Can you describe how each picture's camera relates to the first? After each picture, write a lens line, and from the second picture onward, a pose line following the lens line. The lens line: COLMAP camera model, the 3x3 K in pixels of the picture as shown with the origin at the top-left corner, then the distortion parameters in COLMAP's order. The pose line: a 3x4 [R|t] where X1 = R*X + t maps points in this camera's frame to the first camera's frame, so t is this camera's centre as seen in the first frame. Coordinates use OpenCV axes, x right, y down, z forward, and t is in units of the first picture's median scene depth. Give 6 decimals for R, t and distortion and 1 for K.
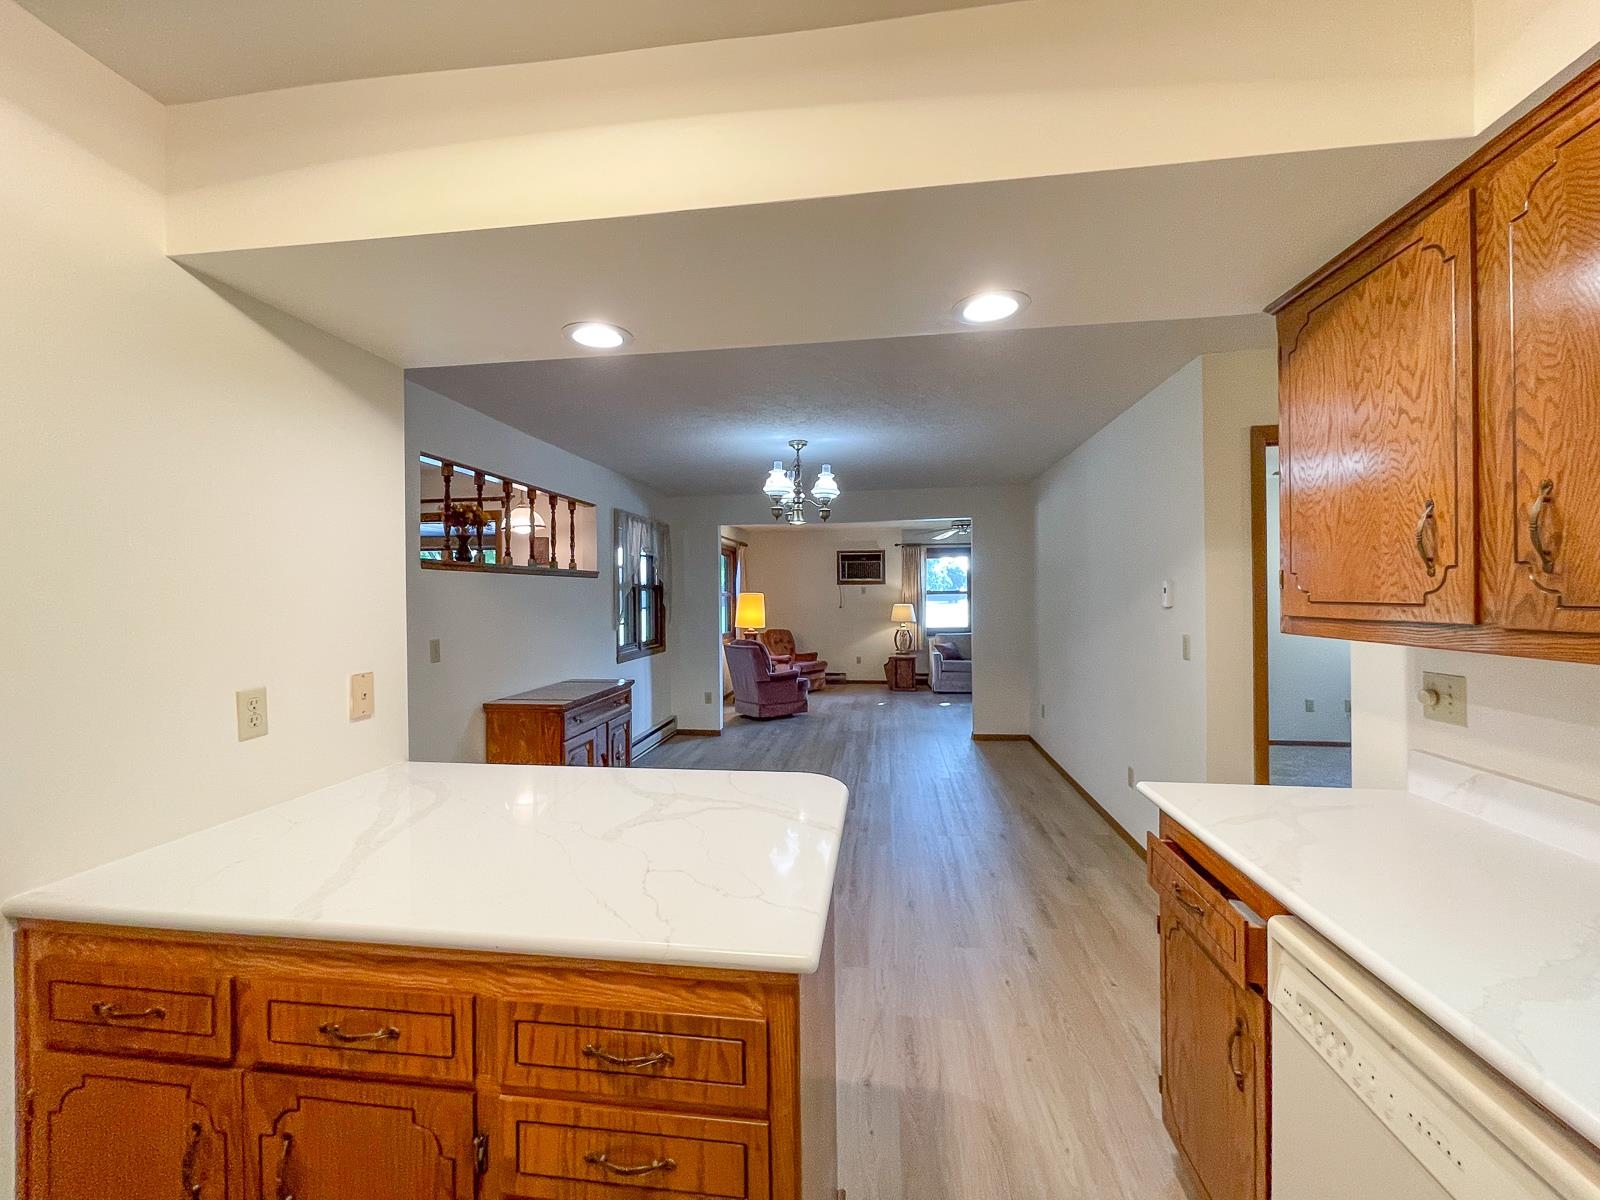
lens RADIAL K [[648.3, 0, 801.3], [0, 648.3, 595.5], [0, 0, 1]] dist [-0.003612, 0.001205]
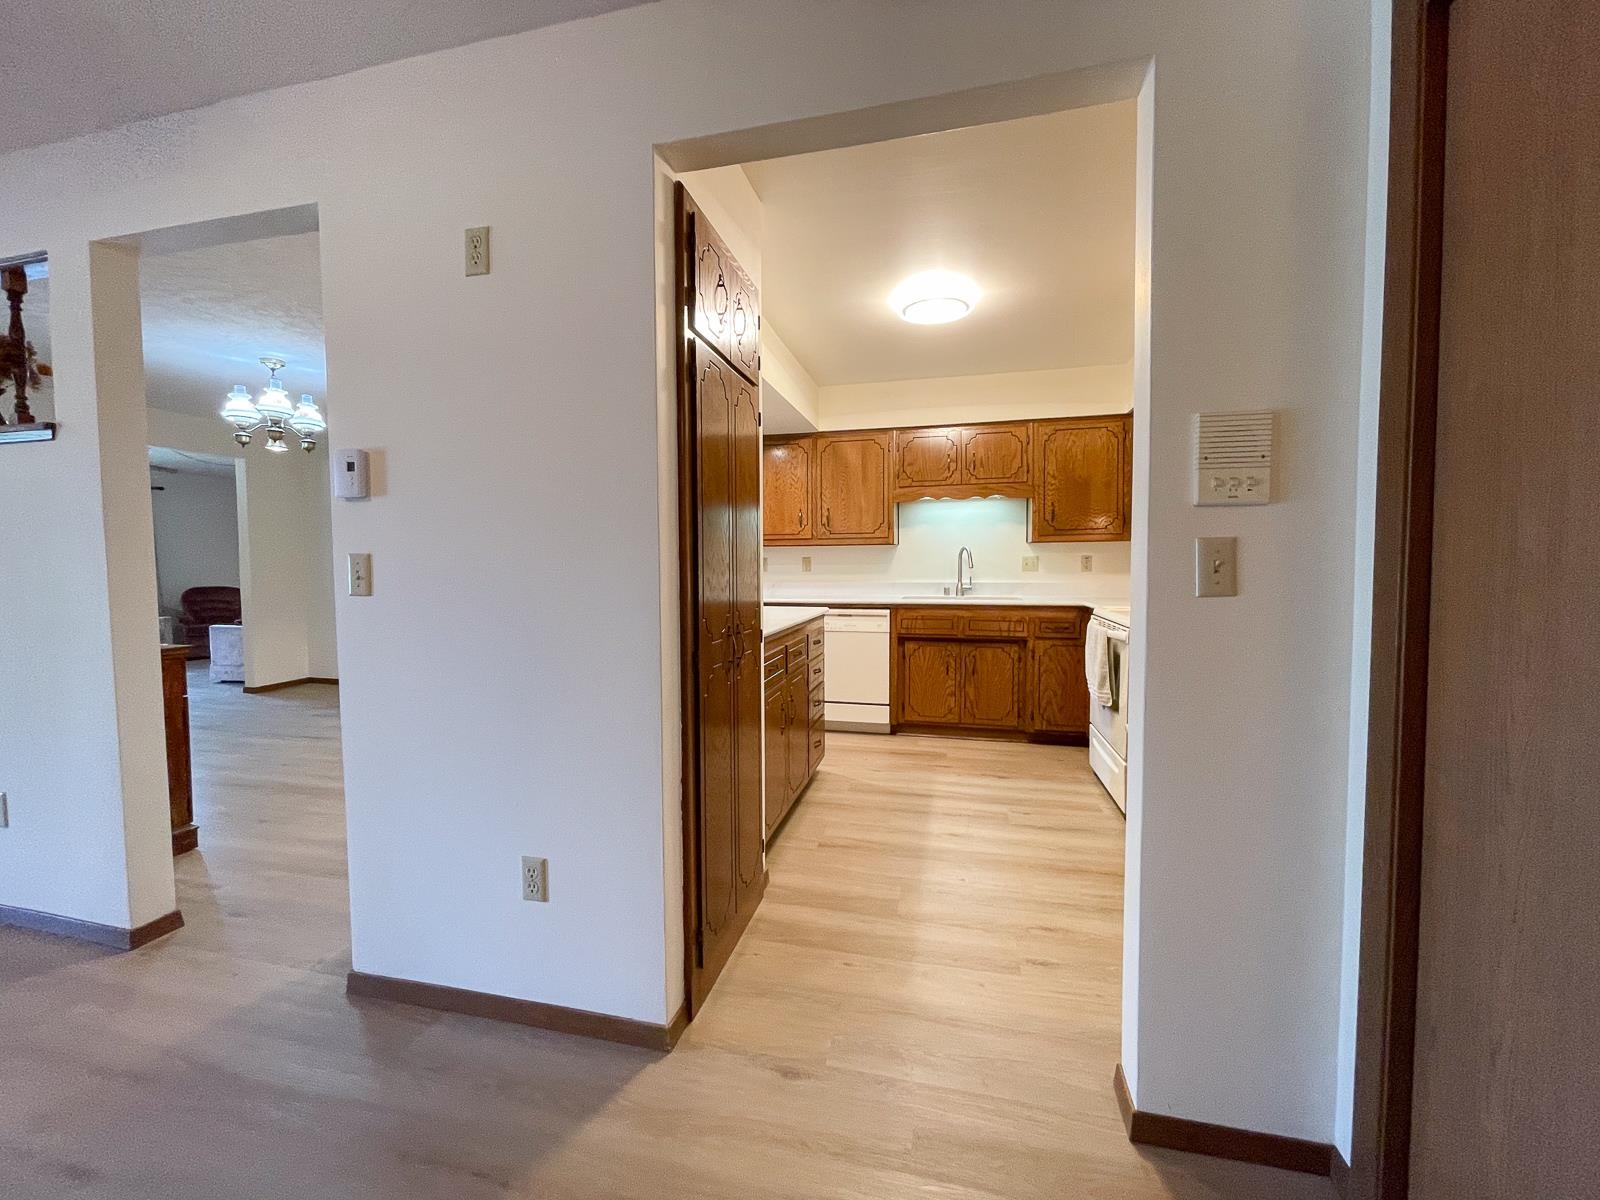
lens RADIAL K [[648.3, 0, 789.8], [0, 648.3, 598.2], [0, 0, 1]] dist [-0.003612, 0.001205]
pose [[0.116313, -0.041059, 0.992364, -3.153698], [0.005007, 0.999157, 0.040754, 0.253515], [-0.993200, 0.000228, 0.116420, 0.582755]]
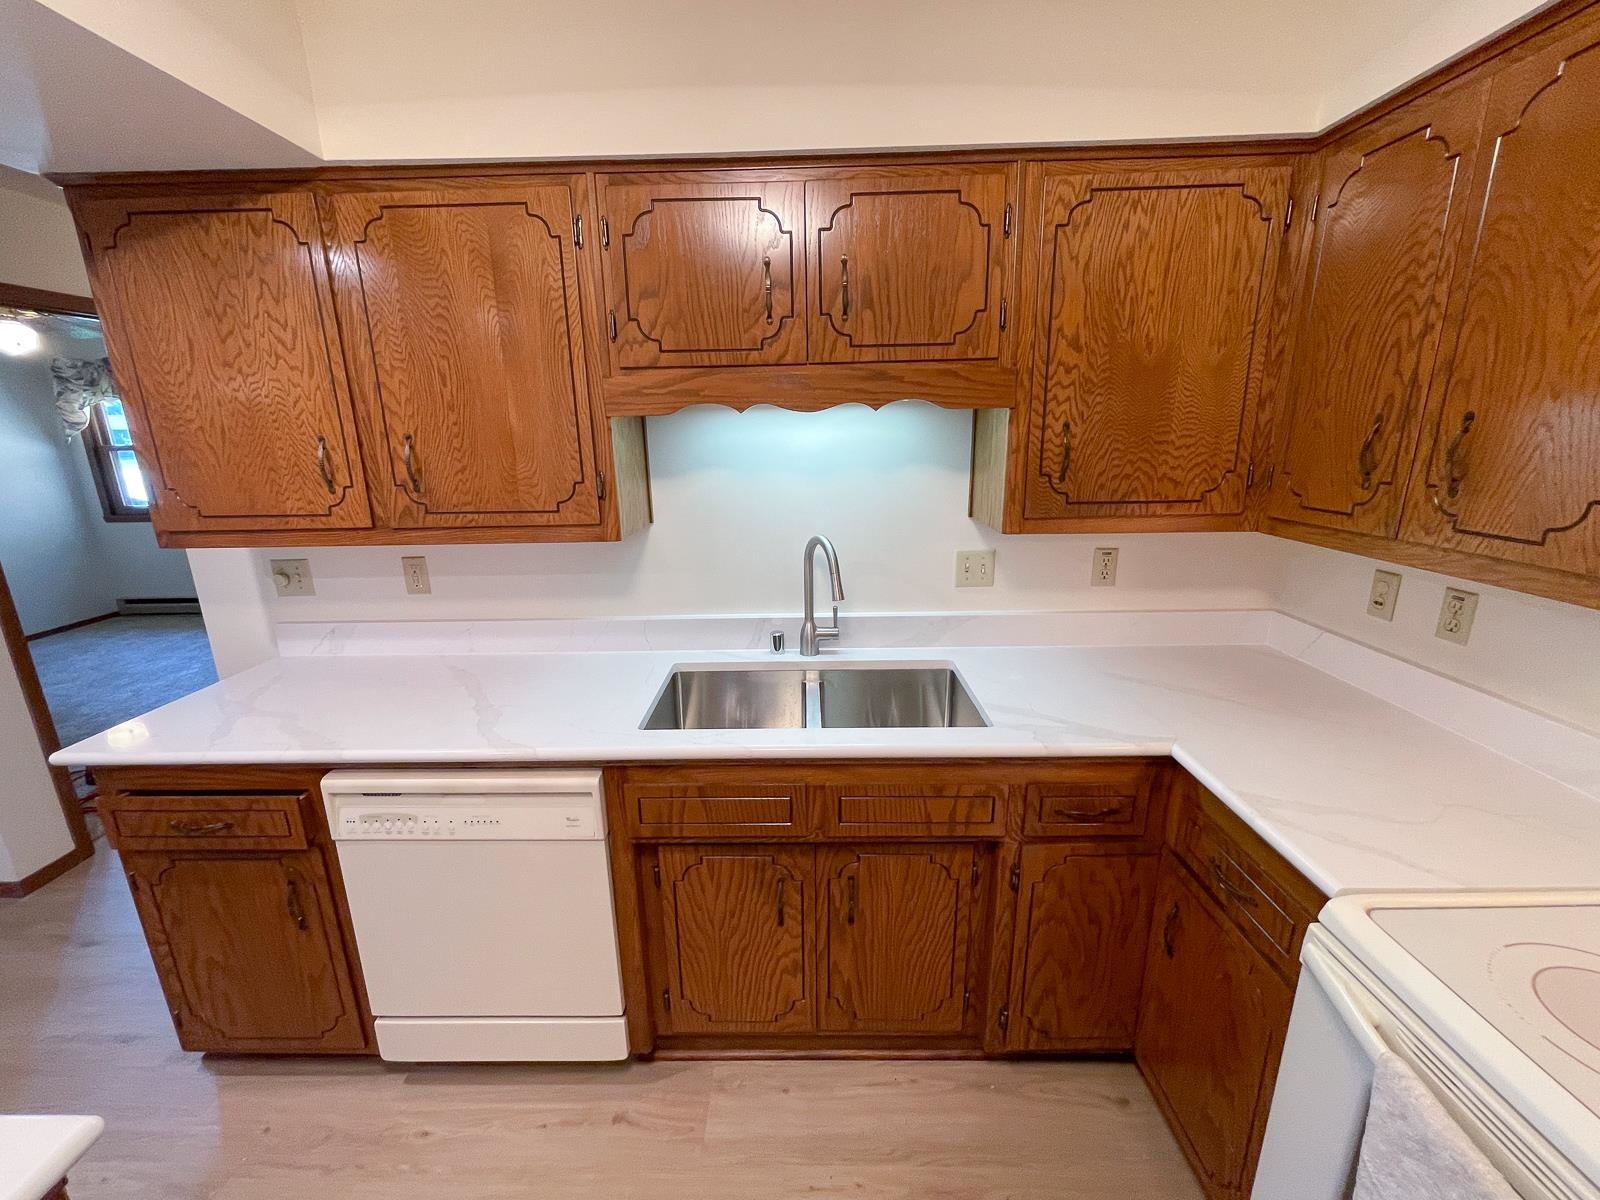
lens RADIAL K [[648.3, 0, 792.5], [0, 648.3, 595.4], [0, 0, 1]] dist [-0.003612, 0.001205]
pose [[-0.118400, -0.239396, 0.963676, -0.485147], [0.019462, 0.969756, 0.243298, -0.132352], [-0.992775, 0.047561, -0.110160, 0.206149]]
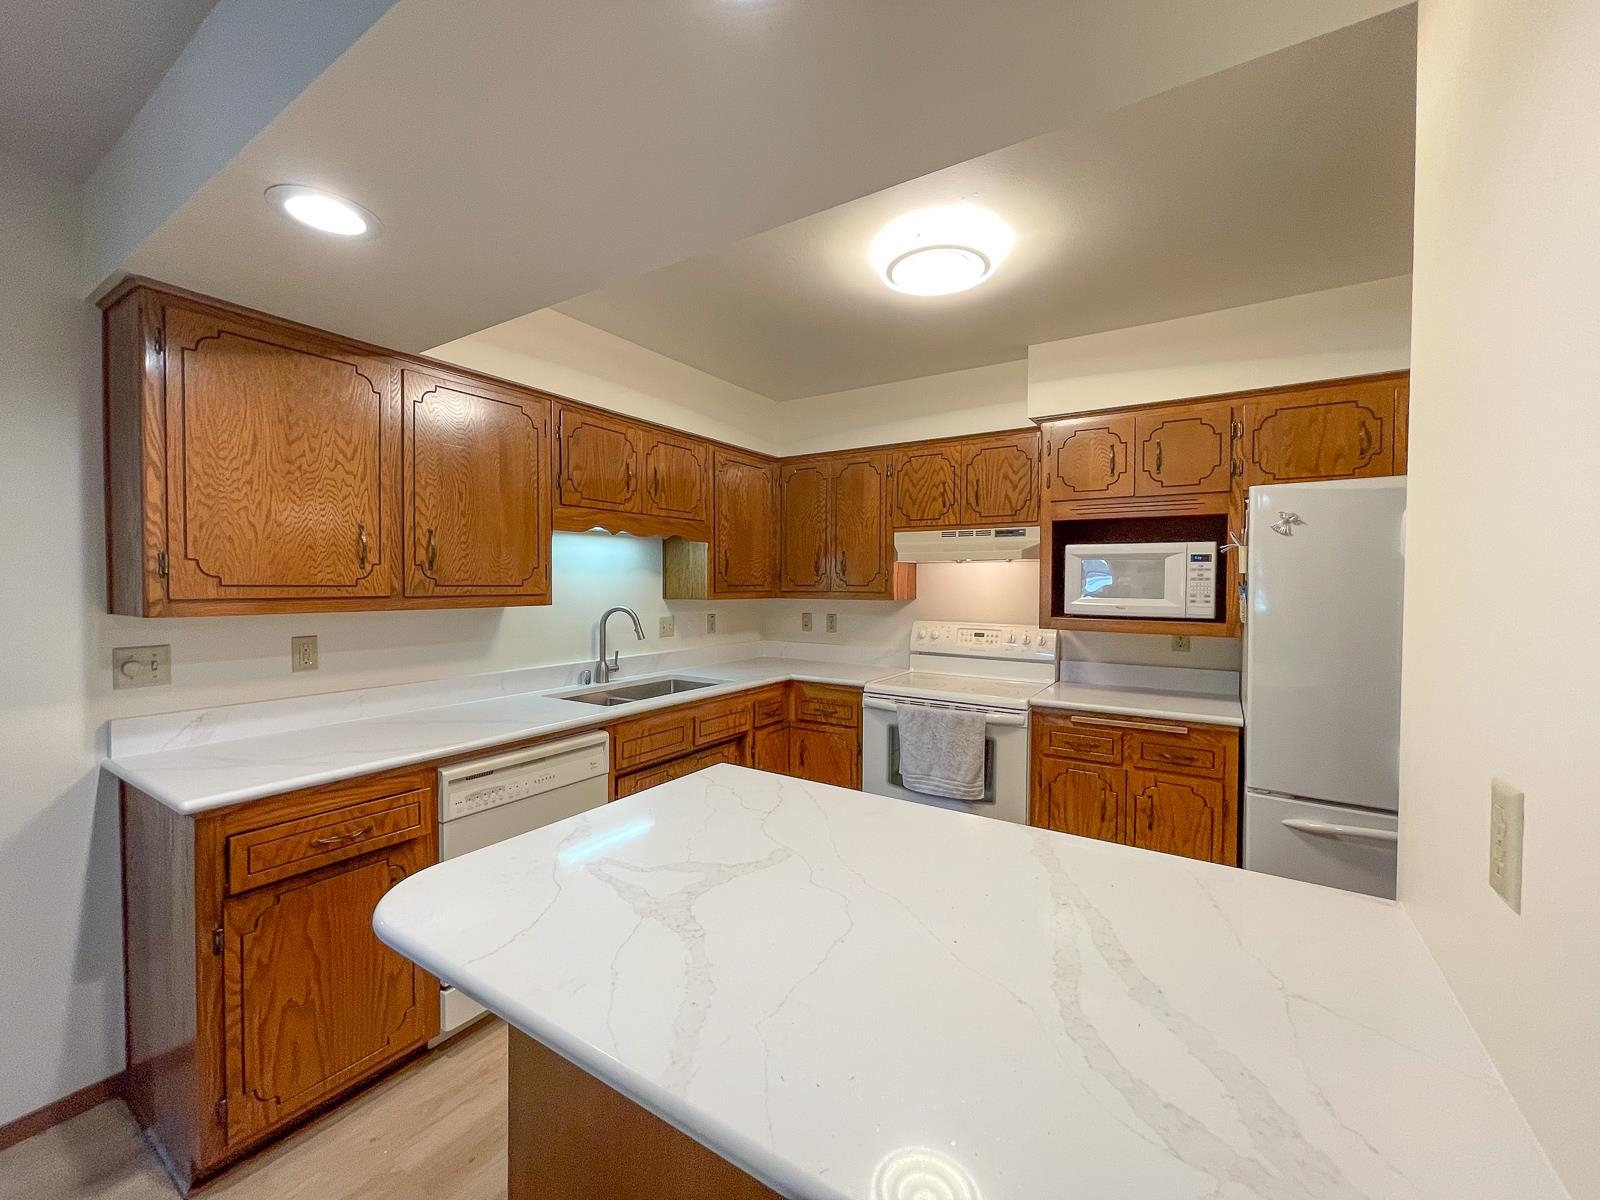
lens RADIAL K [[648.3, 0, 802.8], [0, 648.3, 592.4], [0, 0, 1]] dist [-0.003612, 0.001205]
pose [[-0.907386, -0.003192, 0.420287, -0.789211], [0.002515, 0.999912, 0.013023, 0.012349], [-0.420291, 0.012874, -0.907298, 2.043342]]
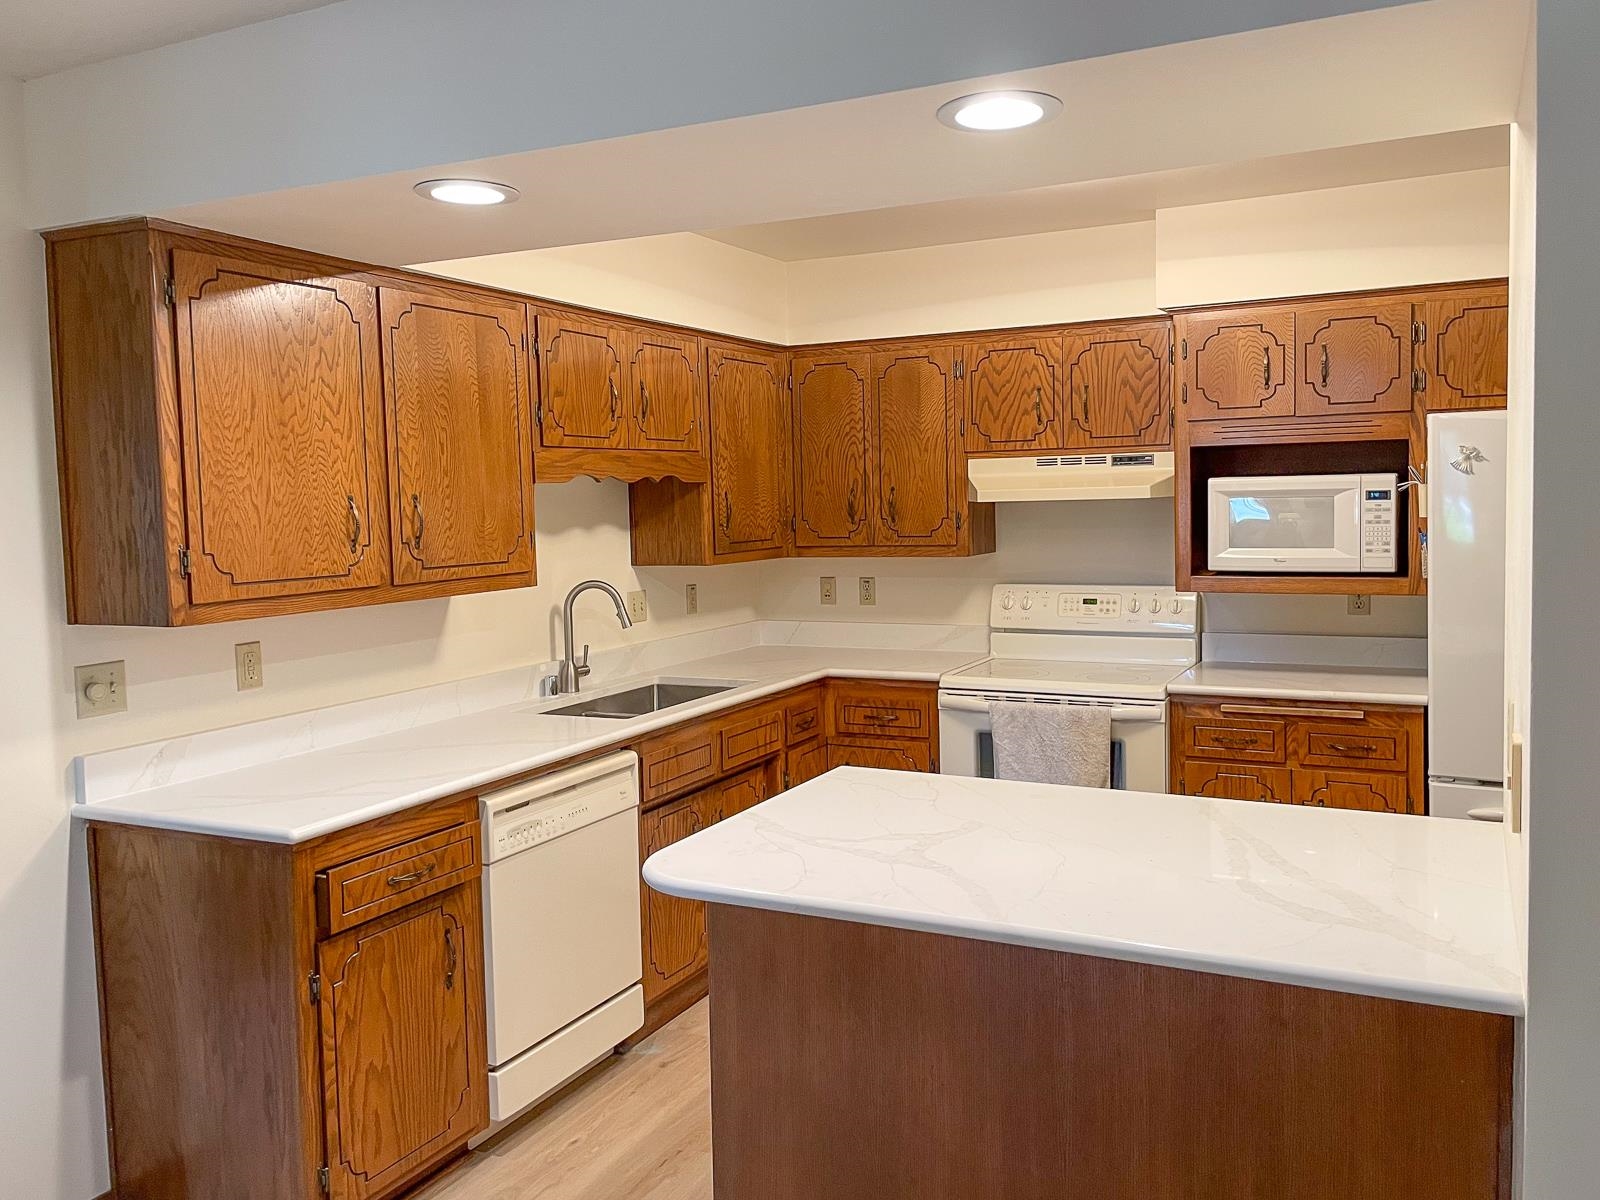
lens RADIAL K [[1274.1, 0, 843.4], [0, 1274.1, 565.8], [0, 0, 1]] dist [0.067680, -0.066411]
pose [[-0.952011, 0.013488, 0.305765, -0.782674], [0.031109, 0.998119, 0.052827, -0.110252], [-0.304477, 0.059804, -0.950640, 3.176246]]
